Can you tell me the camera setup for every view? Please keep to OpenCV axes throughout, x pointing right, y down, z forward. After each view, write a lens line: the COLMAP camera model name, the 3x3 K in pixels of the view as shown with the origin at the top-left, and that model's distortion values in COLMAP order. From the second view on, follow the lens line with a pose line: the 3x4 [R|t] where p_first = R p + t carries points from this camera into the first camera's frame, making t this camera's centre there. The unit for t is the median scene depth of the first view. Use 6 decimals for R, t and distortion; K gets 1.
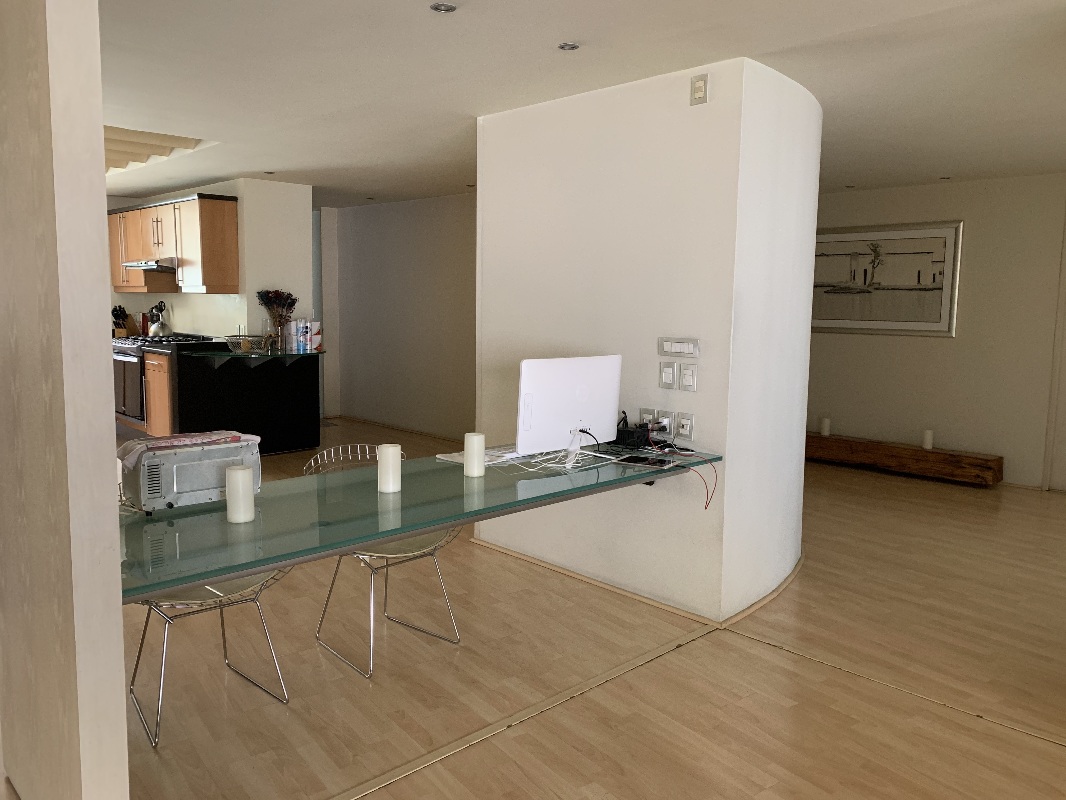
lens RADIAL K [[799.2, 0, 533.0], [0, 799.2, 400.0], [0, 0, 1]] dist [0.000143, -0.000842]
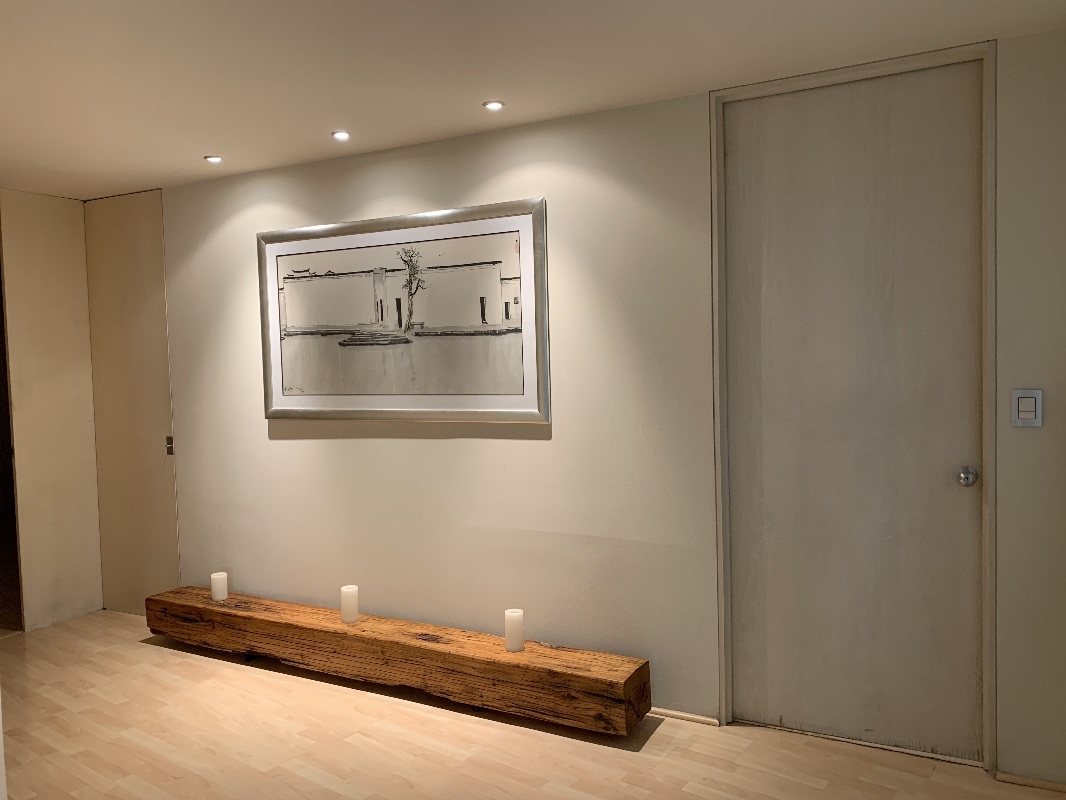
lens RADIAL K [[799.2, 0, 533.0], [0, 799.2, 400.0], [0, 0, 1]] dist [0.000143, -0.000842]
pose [[0.954048, -0.053967, 0.294755, 0.182389], [0.074042, 0.995603, -0.057372, -0.032252], [-0.290363, 0.076560, 0.953849, 0.254959]]
